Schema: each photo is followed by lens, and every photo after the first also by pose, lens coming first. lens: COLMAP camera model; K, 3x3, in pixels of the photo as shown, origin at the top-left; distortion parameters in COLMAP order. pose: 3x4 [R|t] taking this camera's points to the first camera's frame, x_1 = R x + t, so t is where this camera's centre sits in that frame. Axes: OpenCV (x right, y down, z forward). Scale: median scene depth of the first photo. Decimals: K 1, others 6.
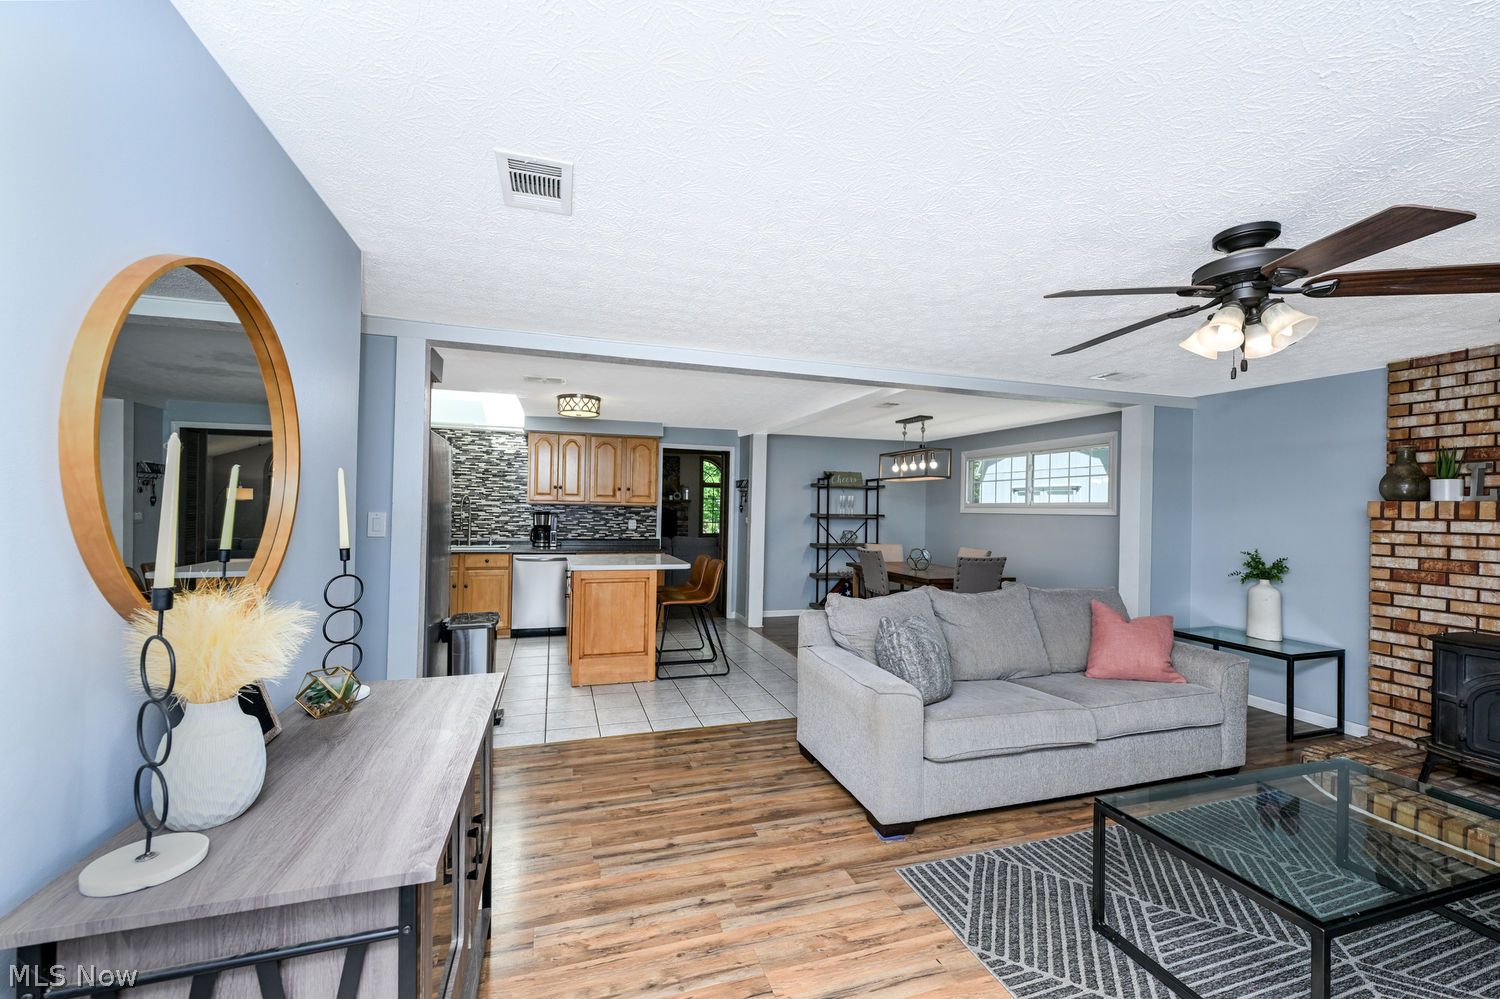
lens RADIAL K [[600.5, 0, 749.0], [0, 600.5, 500.9], [0, 0, 1]] dist [0.002457, -0.000093]
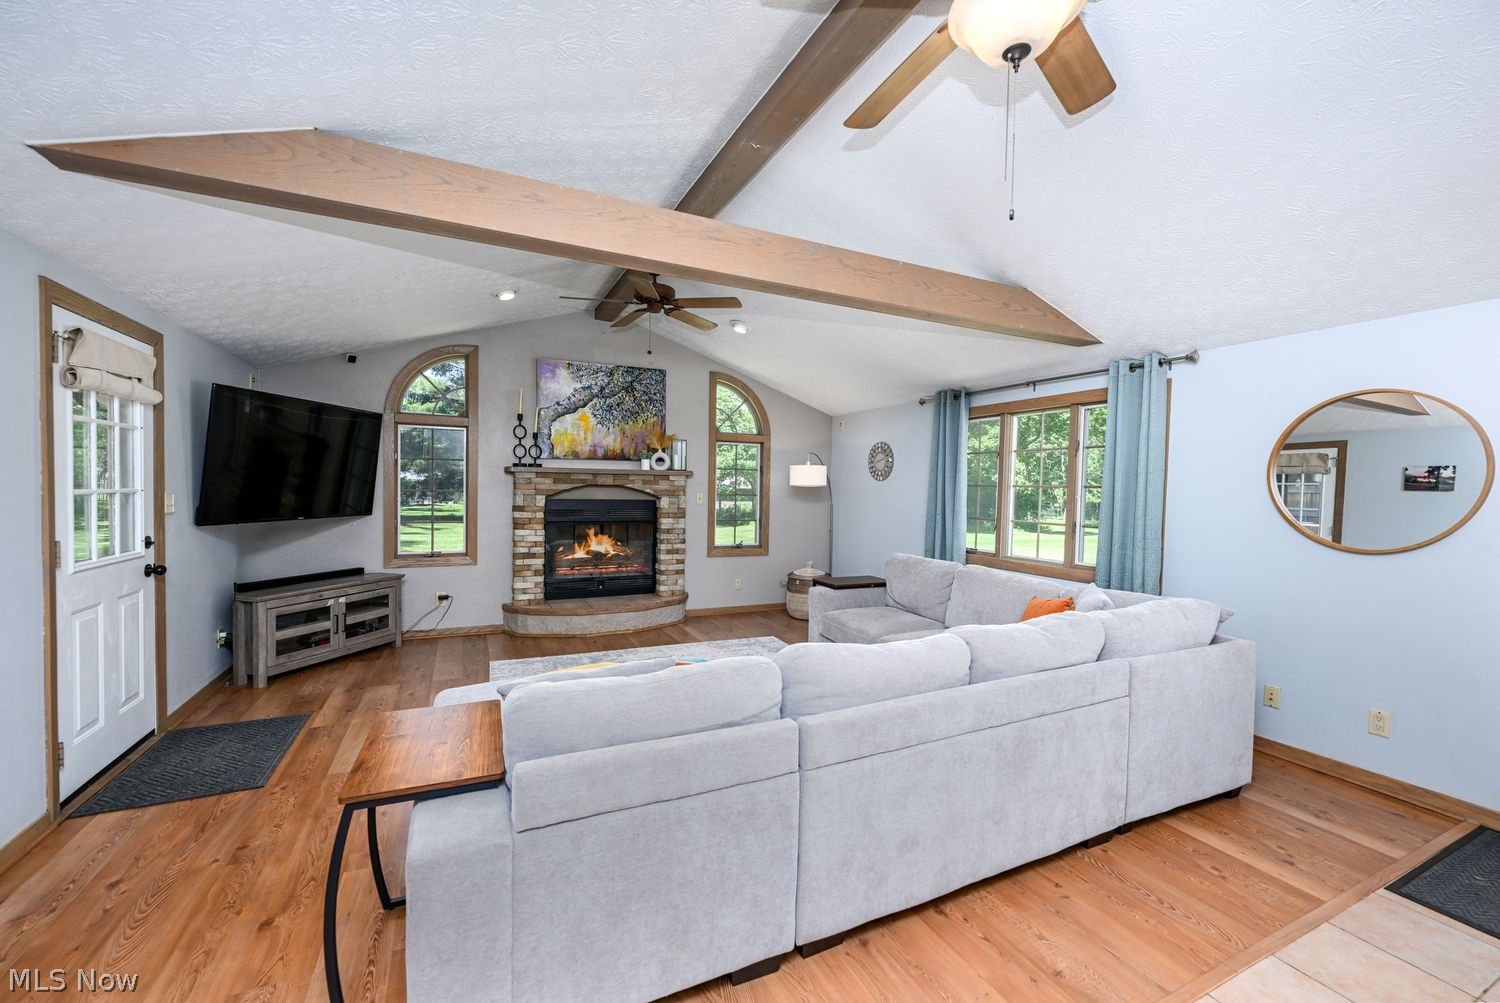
lens RADIAL K [[600.5, 0, 749.0], [0, 600.5, 502.9], [0, 0, 1]] dist [0.002457, -0.000093]
pose [[0.990791, -0.004180, 0.135337, -0.467343], [-0.001259, 0.999196, 0.040081, 0.017661], [-0.135396, -0.039882, 0.989989, 2.294601]]
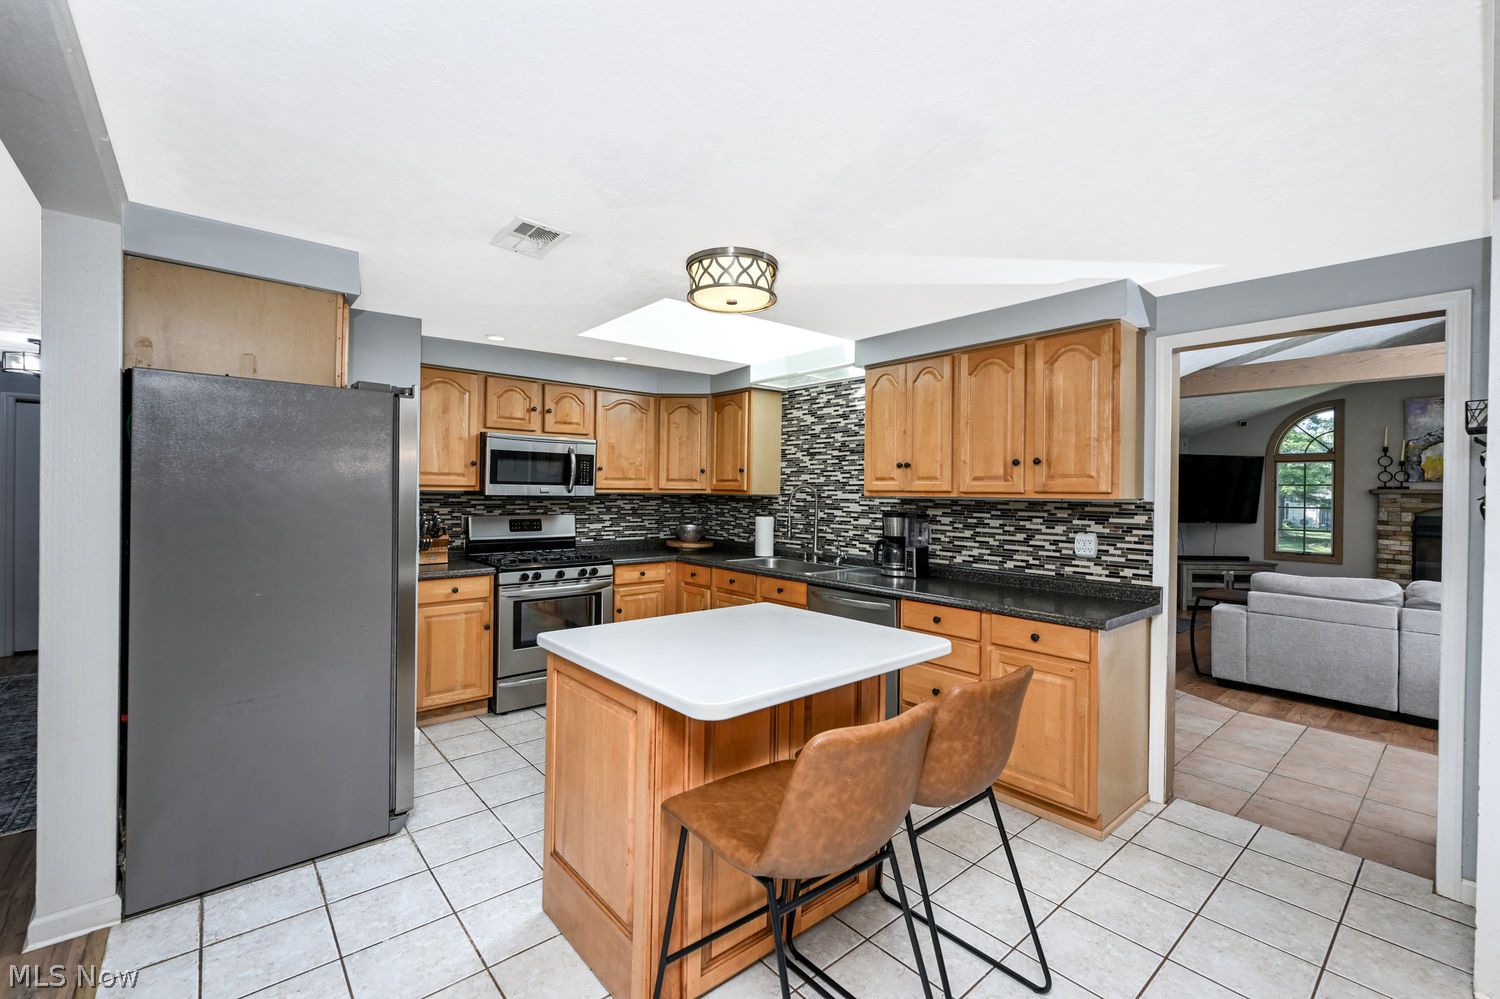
lens RADIAL K [[625.1, 0, 744.2], [0, 625.1, 492.4], [0, 0, 1]] dist [0.000253, -0.000048]
pose [[0.381369, -0.014669, -0.924306, 0.239157], [0.005010, 0.999892, -0.013801, 0.014728], [0.924409, 0.000633, 0.381402, 1.231764]]
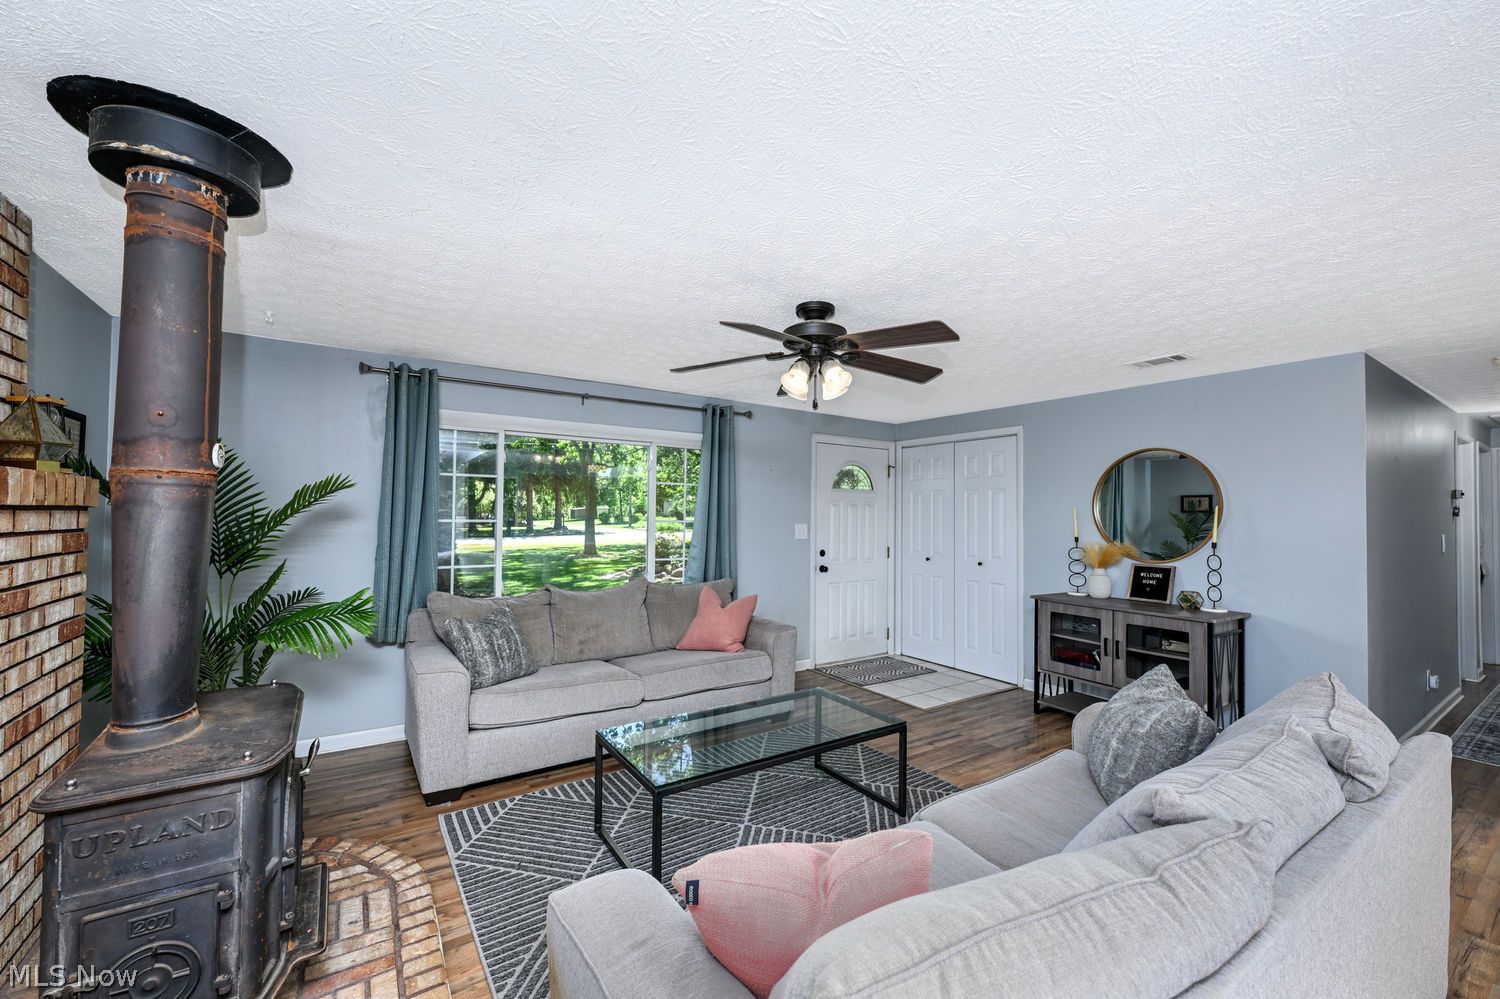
lens RADIAL K [[594.4, 0, 749.1], [0, 594.4, 501.4], [0, 0, 1]] dist [-0.001212, -0.000193]
pose [[-0.962378, -0.036714, -0.269223, 0.742416], [-0.028107, 0.998965, -0.035756, 0.026166], [0.270257, -0.026844, -0.962414, 1.265050]]
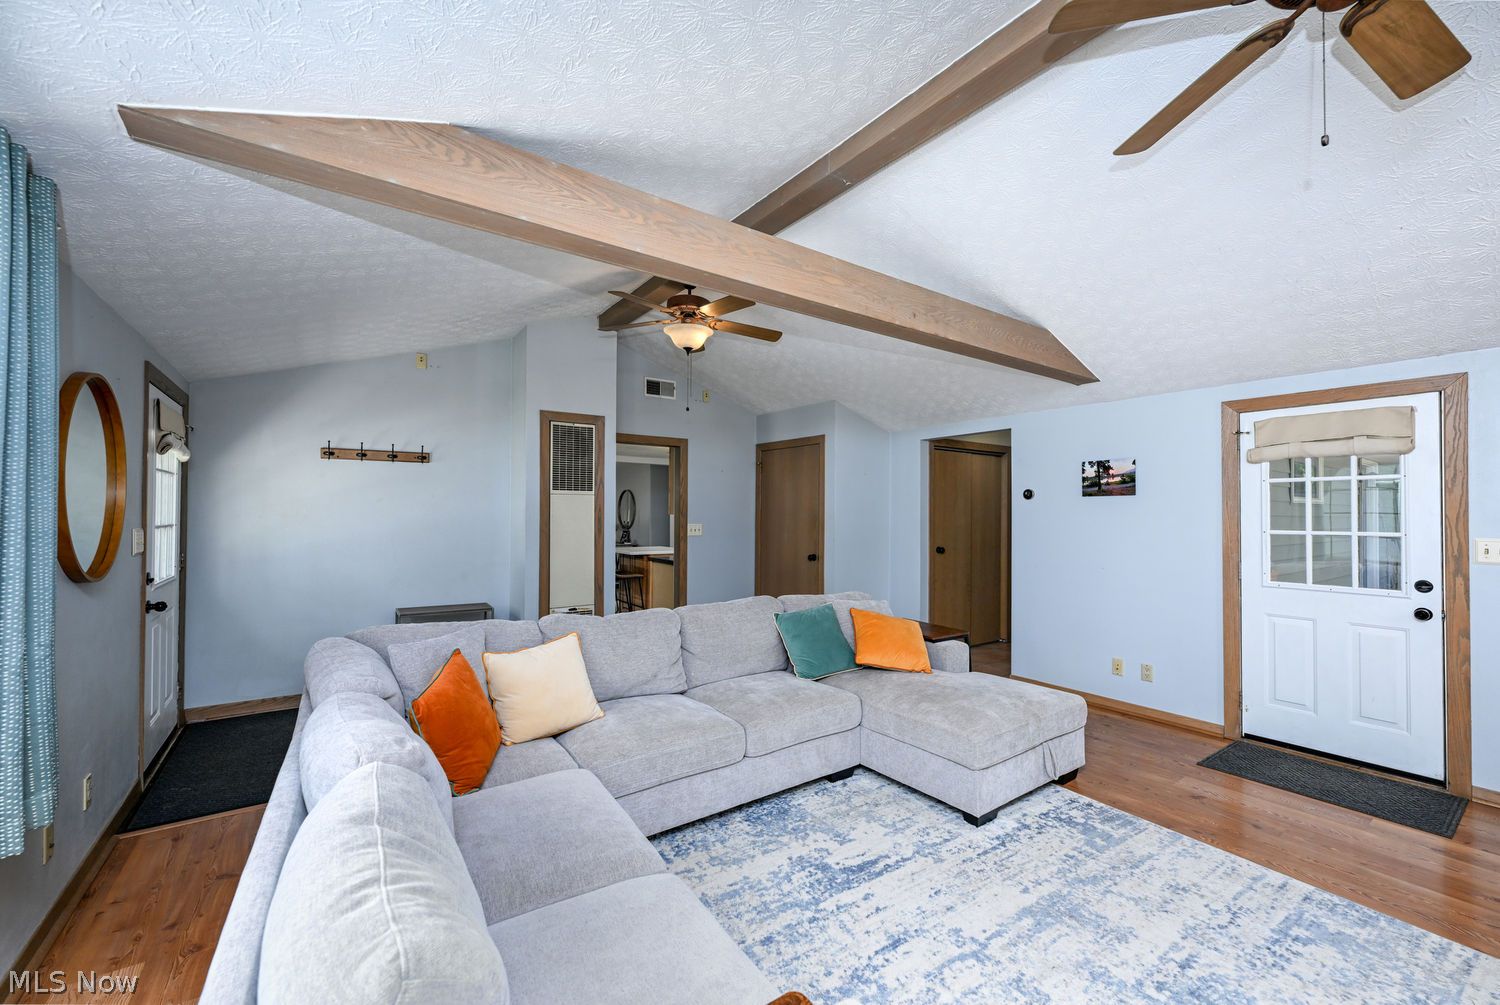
lens RADIAL K [[597.4, 0, 750.5], [0, 597.4, 504.7], [0, 0, 1]] dist [-0.002462, 0.000033]
pose [[-0.952427, -0.030218, -0.303266, 0.006534], [-0.021733, 0.999273, -0.031315, 0.039875], [0.303992, -0.023234, -0.952391, 3.824812]]
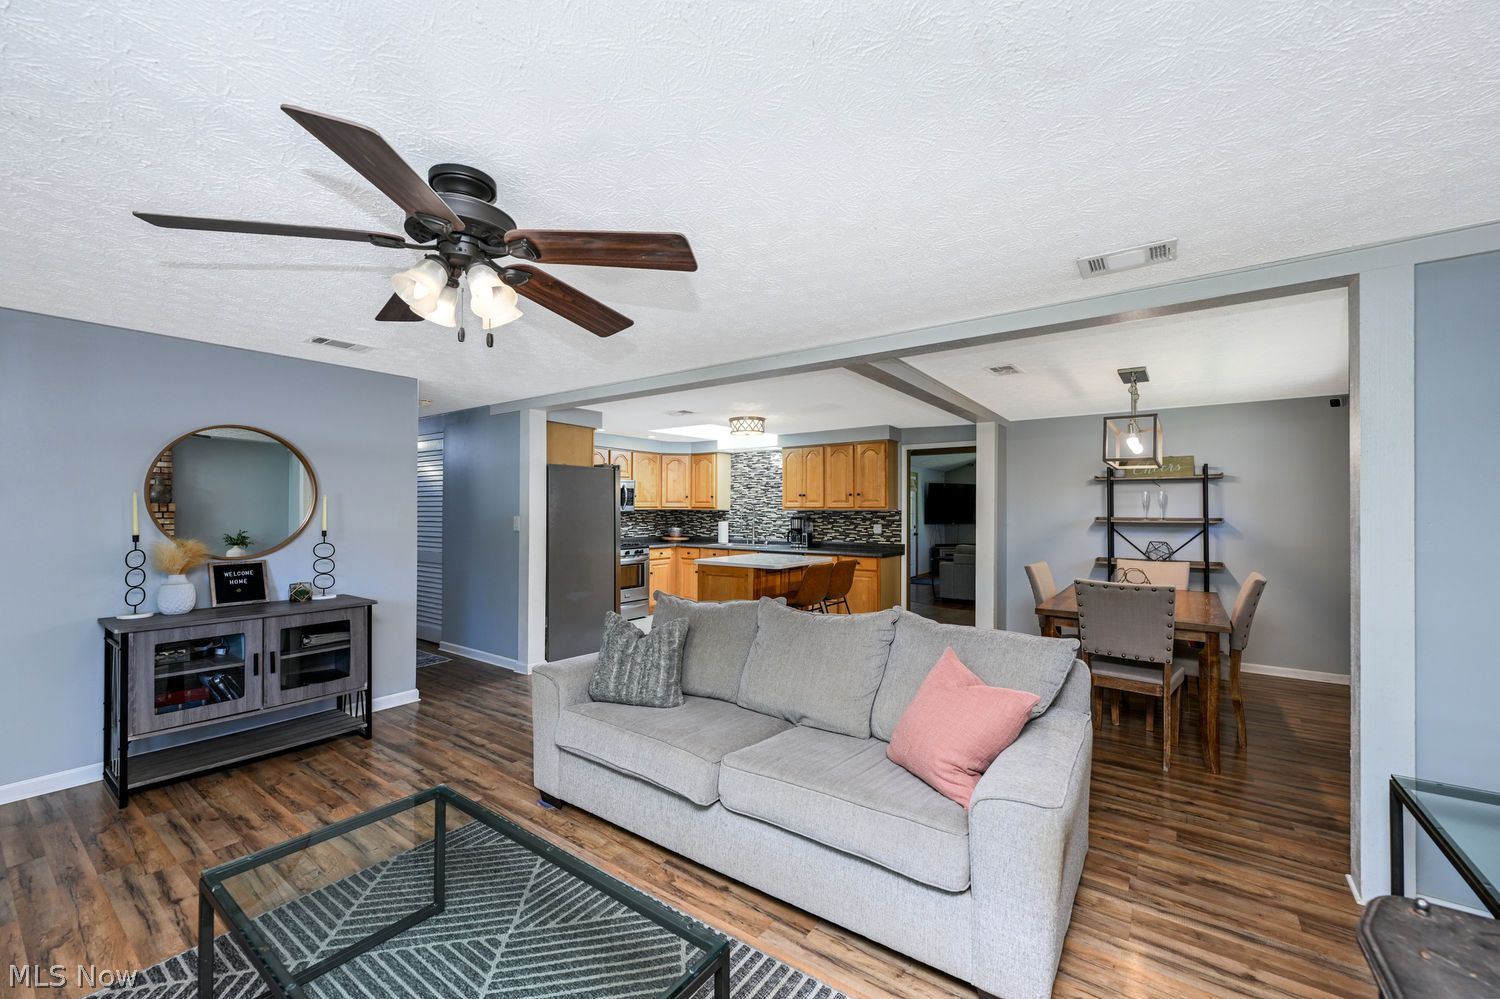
lens RADIAL K [[600.1, 0, 745.0], [0, 600.1, 504.6], [0, 0, 1]] dist [-0.000280, -0.000263]
pose [[0.588651, -0.024138, -0.808027, 0.979419], [0.017868, 0.999698, -0.016846, 0.022894], [0.808190, -0.004521, 0.588905, 0.461878]]
